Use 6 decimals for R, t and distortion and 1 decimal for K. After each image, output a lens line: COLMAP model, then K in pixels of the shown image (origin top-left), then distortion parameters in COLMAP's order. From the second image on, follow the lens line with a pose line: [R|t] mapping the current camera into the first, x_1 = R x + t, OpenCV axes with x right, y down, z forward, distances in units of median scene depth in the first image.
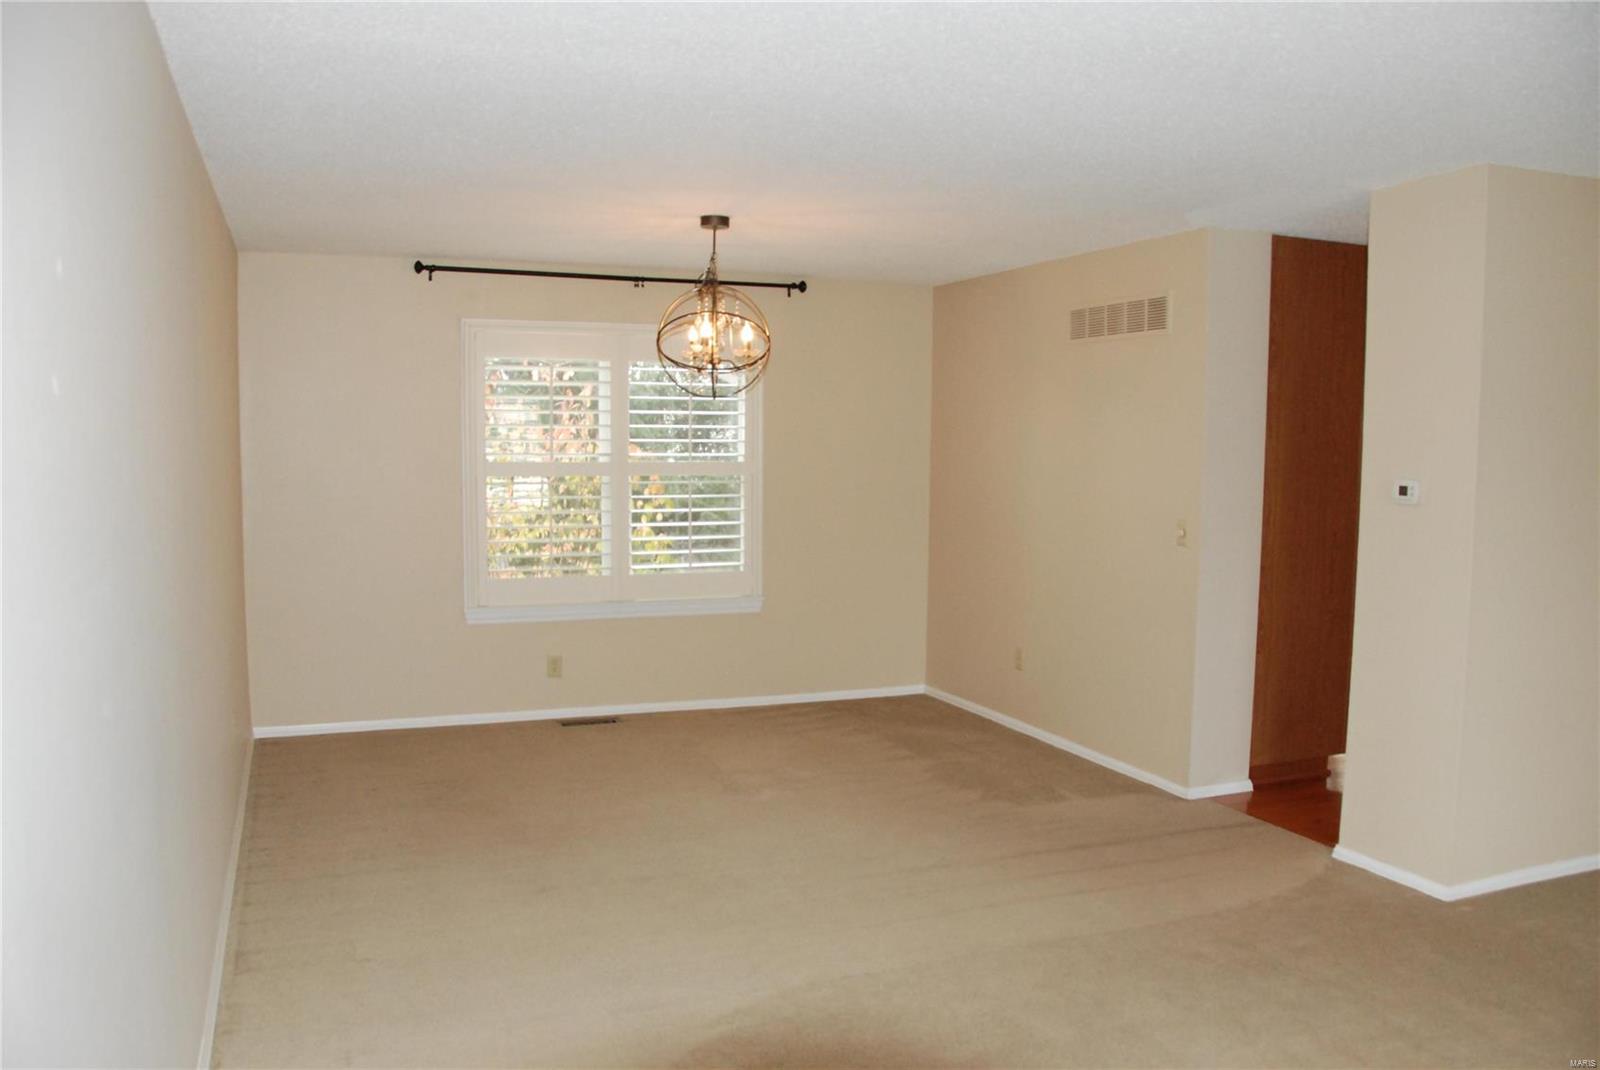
lens RADIAL K [[1257.9, 0, 796.0], [0, 1257.9, 568.7], [0, 0, 1]] dist [-0.182666, 0.130374]
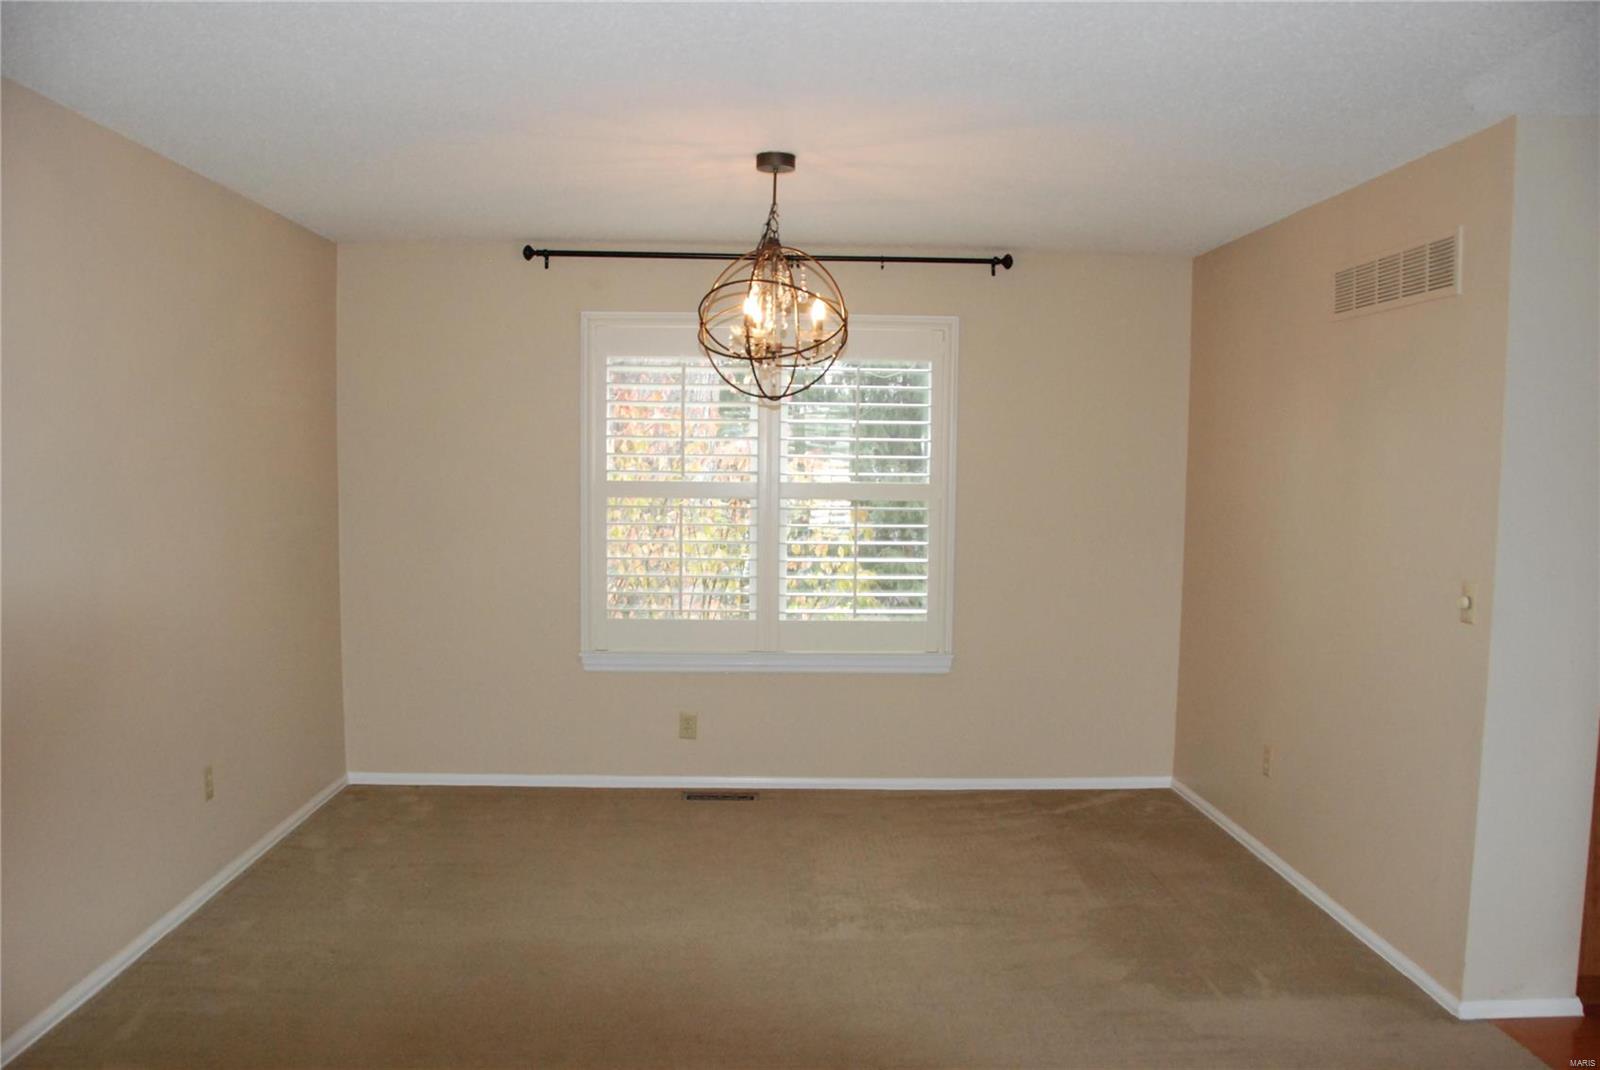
lens RADIAL K [[1257.9, 0, 796.0], [0, 1257.9, 568.7], [0, 0, 1]] dist [-0.182666, 0.130374]
pose [[0.941282, 0.031725, -0.336126, 0.164993], [-0.036677, 0.999292, -0.008394, -0.024200], [0.335622, 0.020229, 0.941779, 0.251751]]
